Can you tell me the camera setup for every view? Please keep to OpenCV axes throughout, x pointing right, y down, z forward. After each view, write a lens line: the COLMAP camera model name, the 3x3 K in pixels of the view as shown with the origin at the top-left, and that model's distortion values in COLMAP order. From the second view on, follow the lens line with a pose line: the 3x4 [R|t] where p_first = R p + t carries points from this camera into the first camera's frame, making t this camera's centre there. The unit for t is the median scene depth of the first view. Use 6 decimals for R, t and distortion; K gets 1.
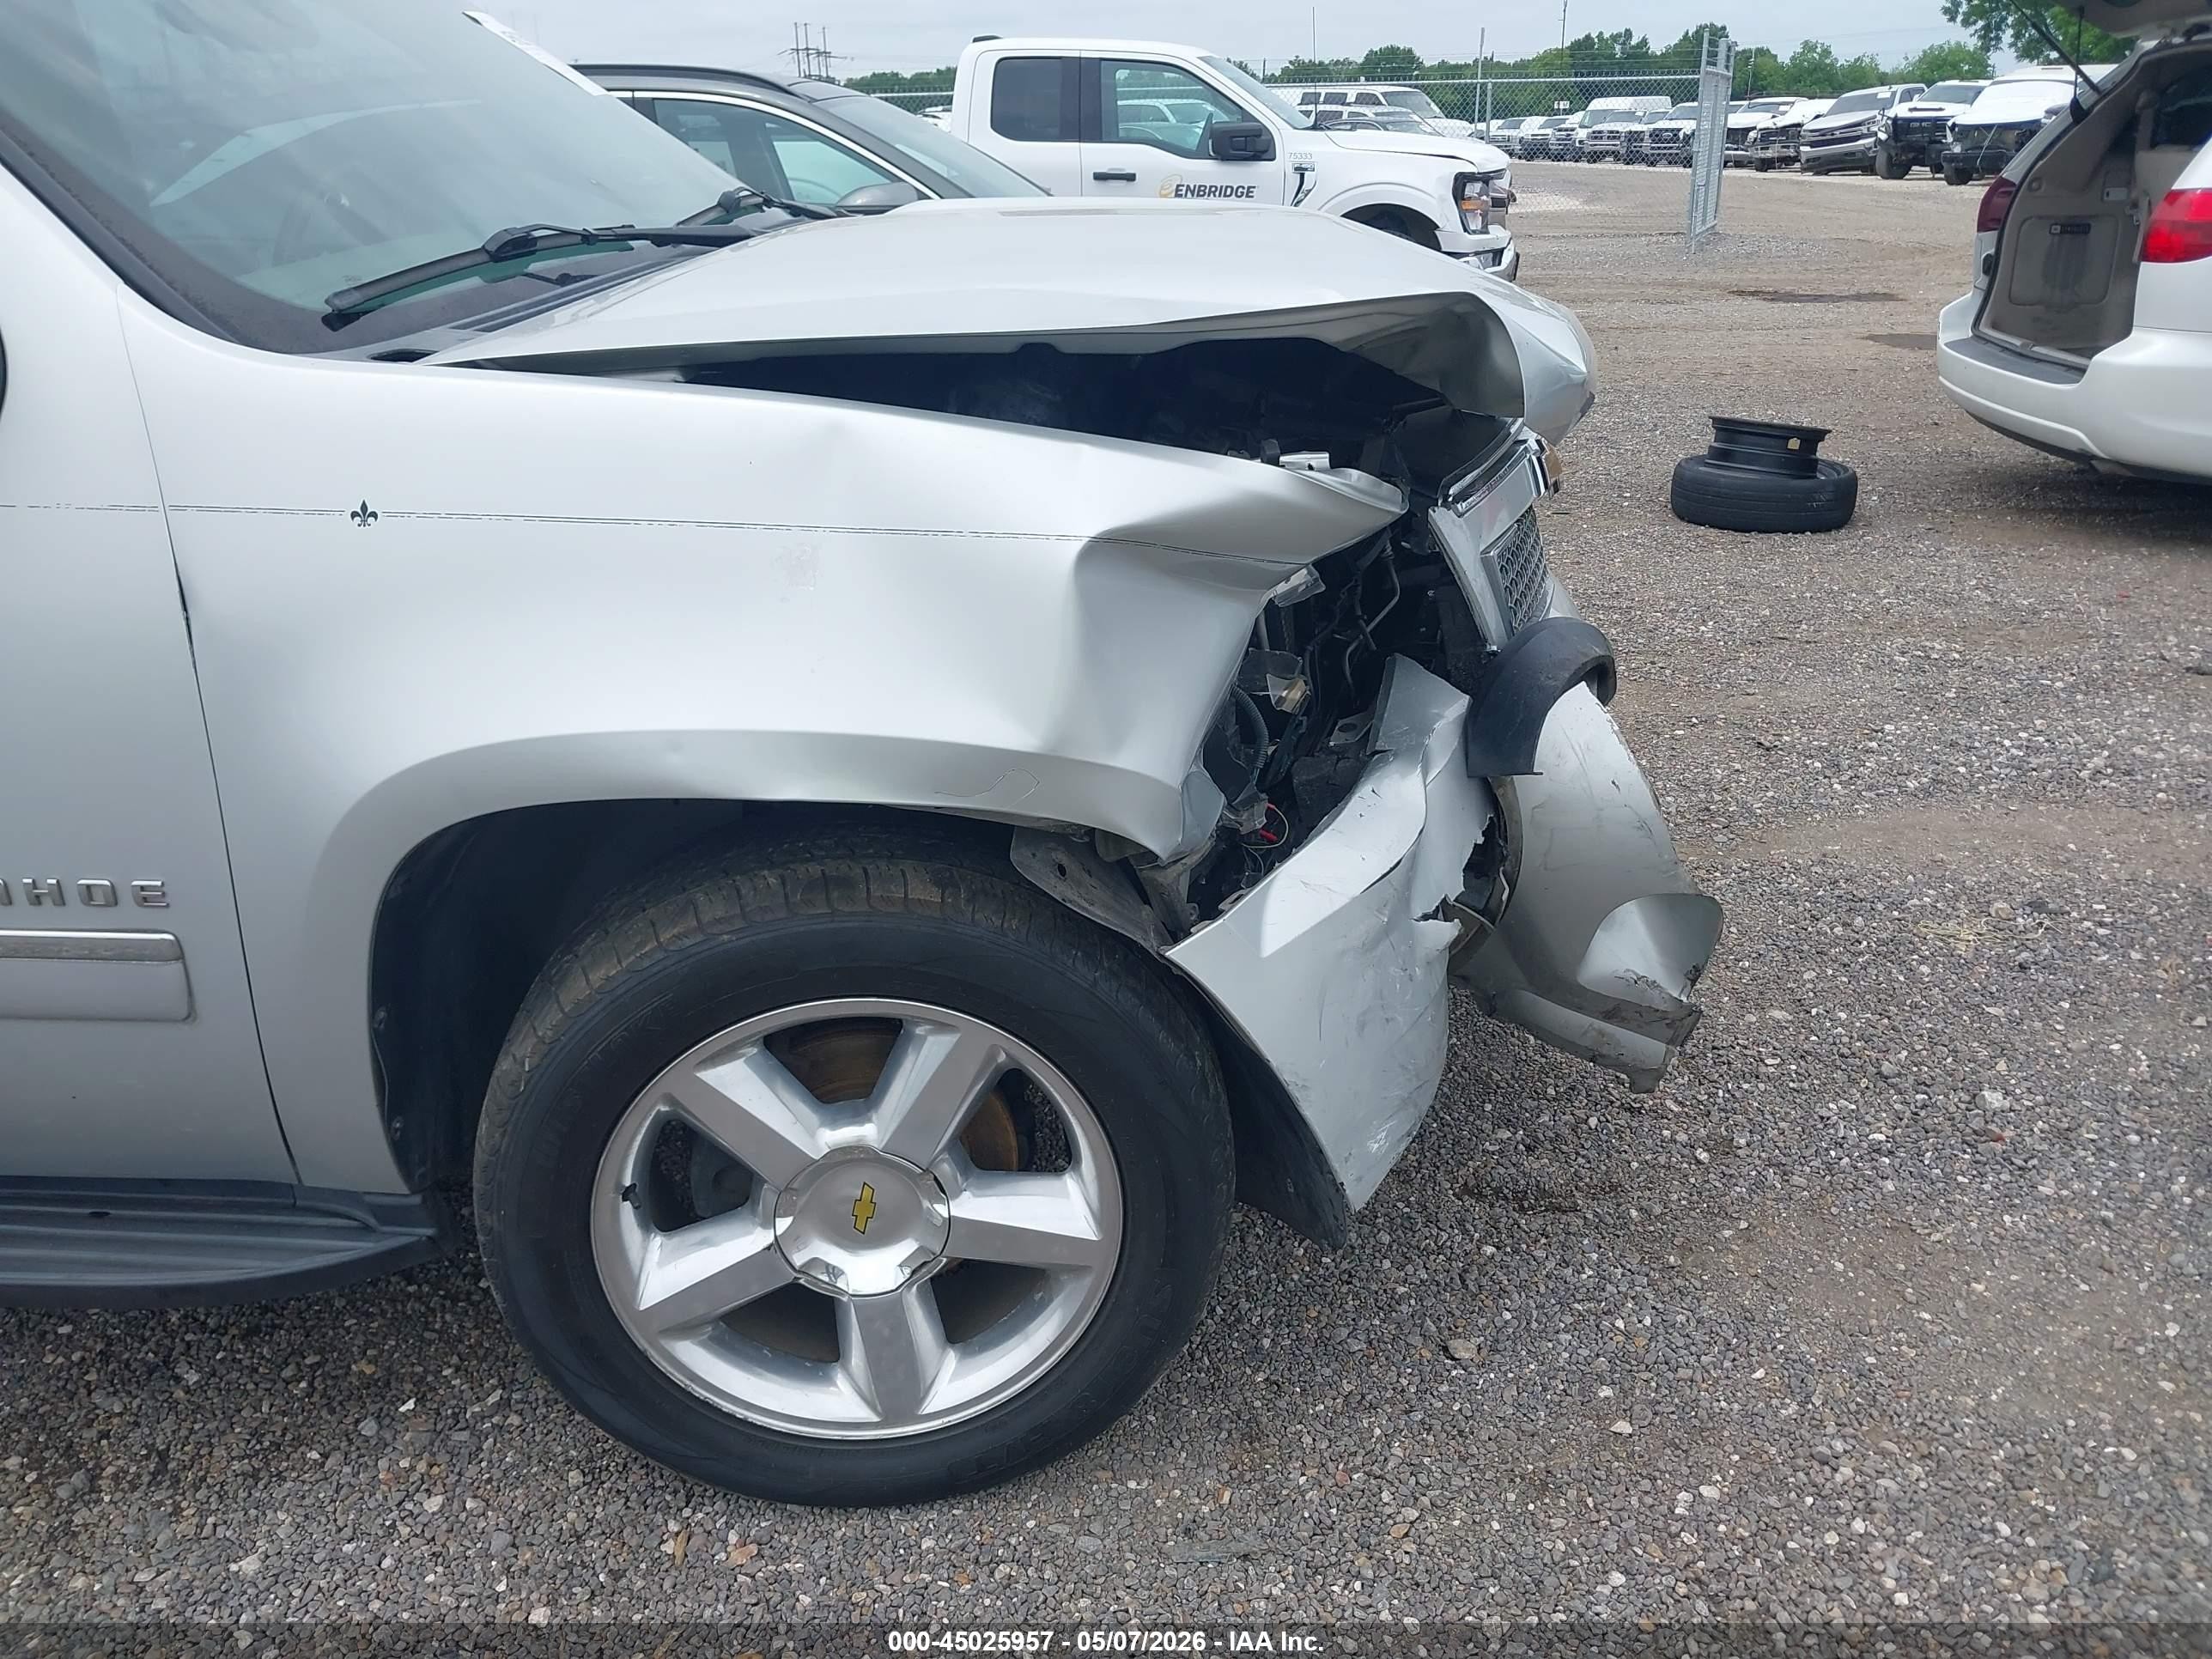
lens RADIAL K [[1823.3, 0, 1105.7], [0, 1823.3, 837.9], [0, 0, 1]] dist [0.026985, -0.031047]
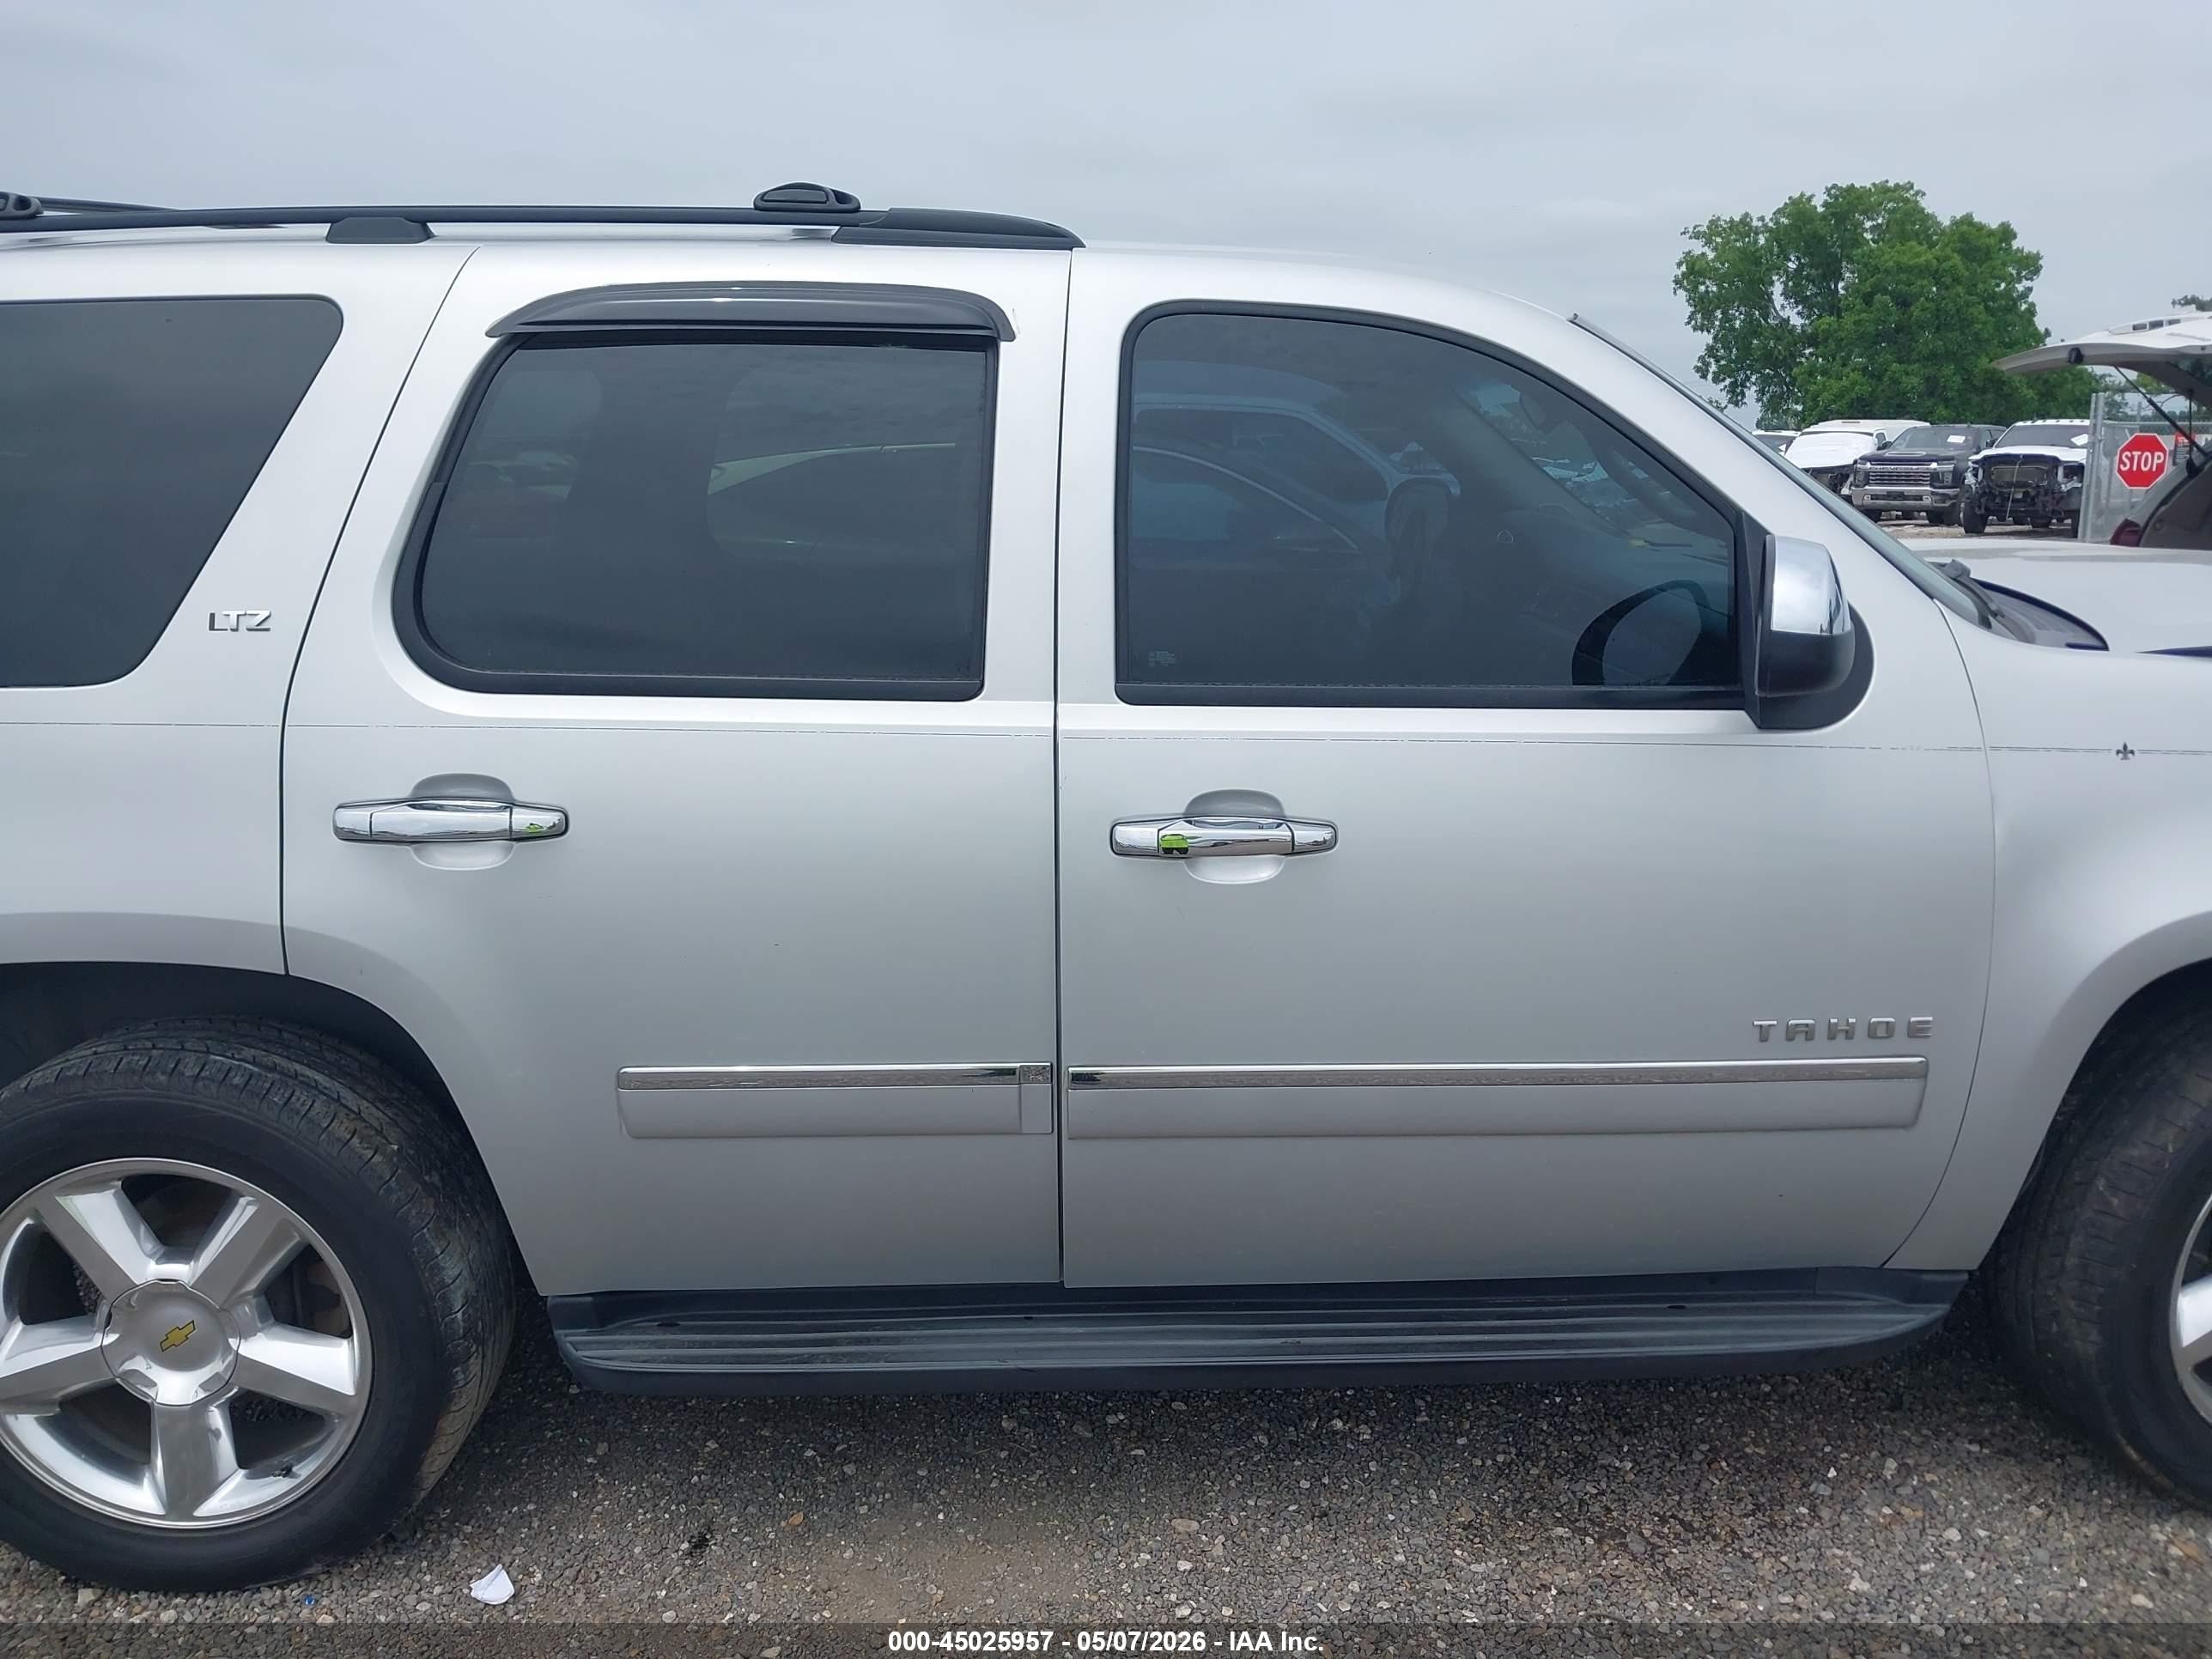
lens RADIAL K [[1823.3, 0, 1116.8], [0, 1823.3, 807.1], [0, 0, 1]] dist [0.026985, -0.031047]
pose [[0.990557, -0.008937, 0.136812, -1.096485], [0.033090, 0.983958, -0.175306, 0.074381], [-0.133051, 0.178178, 0.974962, -0.237557]]
